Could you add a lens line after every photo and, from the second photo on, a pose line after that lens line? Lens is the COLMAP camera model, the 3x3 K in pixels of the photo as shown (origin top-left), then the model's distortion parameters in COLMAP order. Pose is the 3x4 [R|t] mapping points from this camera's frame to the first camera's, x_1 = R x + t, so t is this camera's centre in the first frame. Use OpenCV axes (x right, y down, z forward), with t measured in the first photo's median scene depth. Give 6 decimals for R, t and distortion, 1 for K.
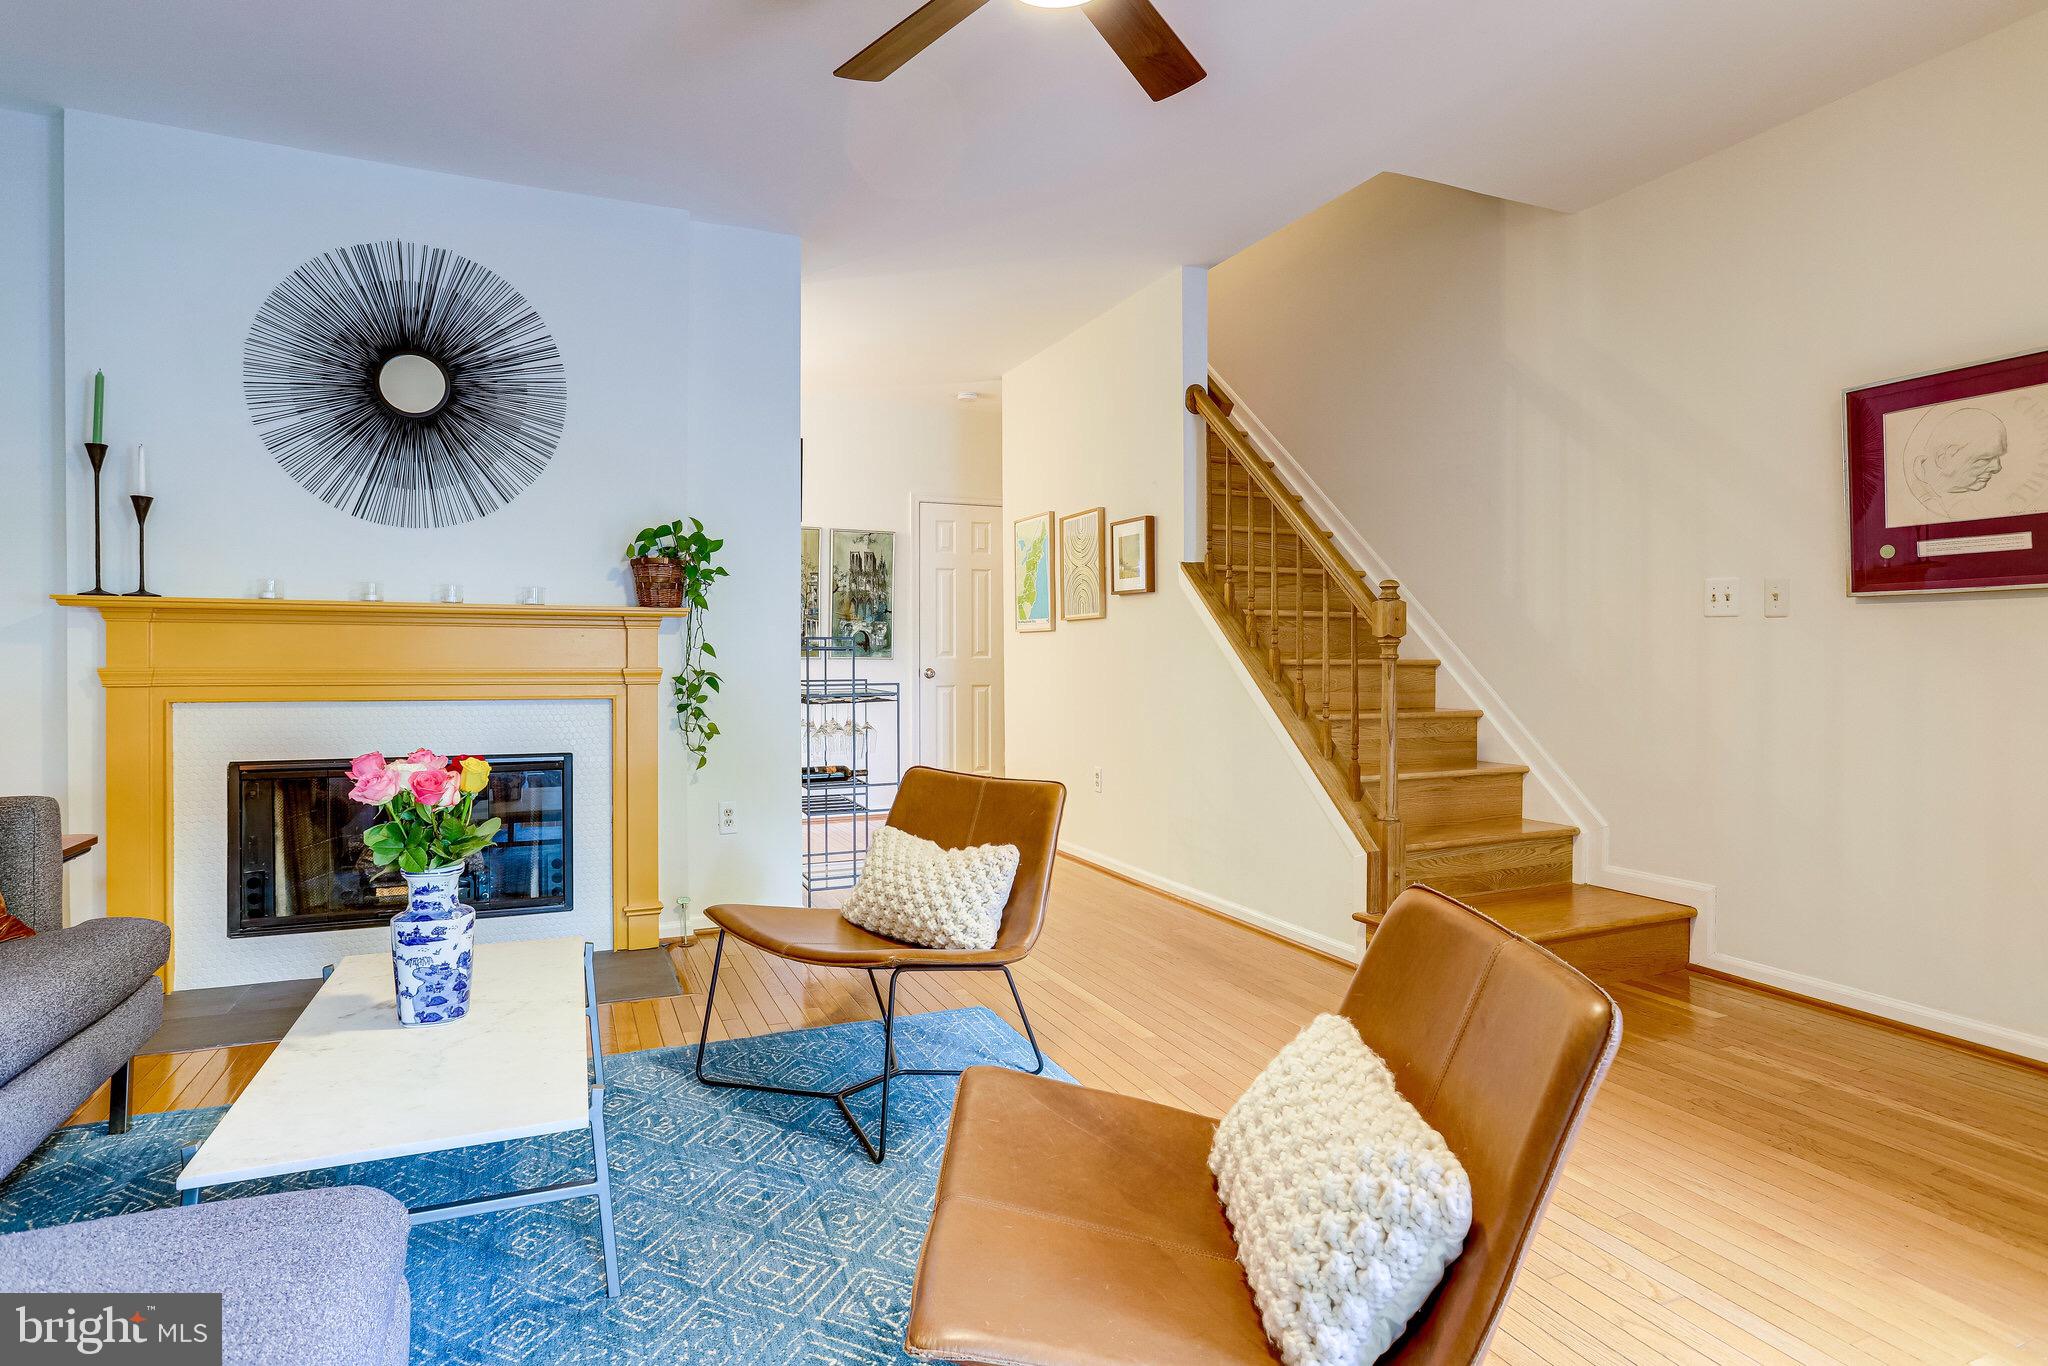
lens RADIAL K [[1090.9, 0, 1031.4], [0, 1090.9, 651.1], [0, 0, 1]] dist [-0.053134, 0.040786]
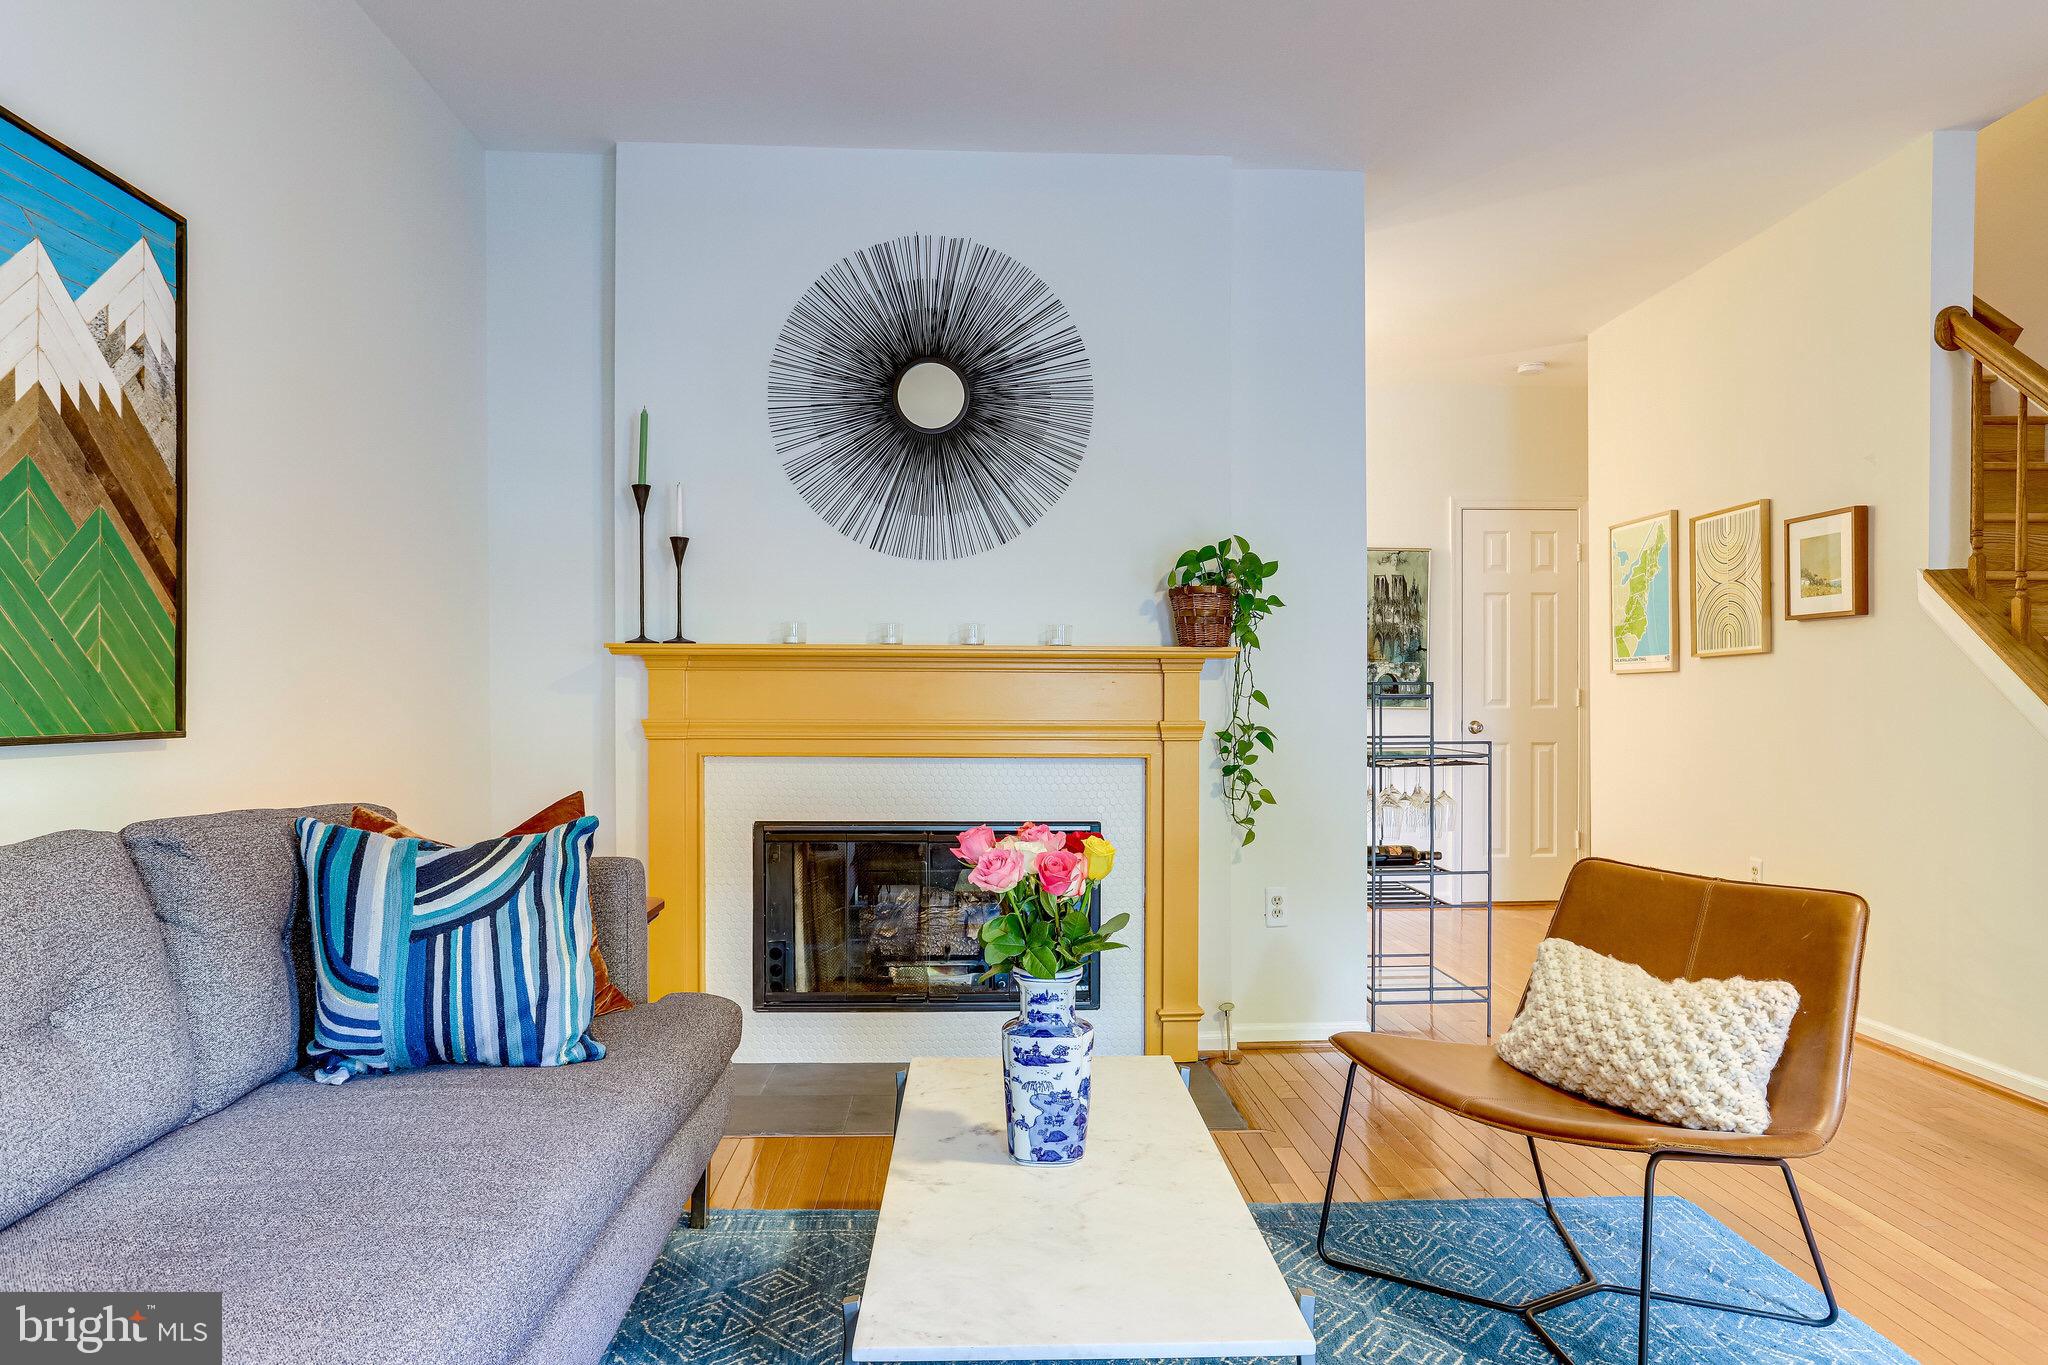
lens RADIAL K [[1280.7, 0, 1025.2], [0, 1280.7, 701.7], [0, 0, 1]] dist [-0.037518, 0.051498]
pose [[0.932850, -0.001091, -0.360263, -0.131211], [0.002062, 0.999995, 0.002312, -0.001633], [0.360259, -0.002899, 0.932848, 0.056967]]
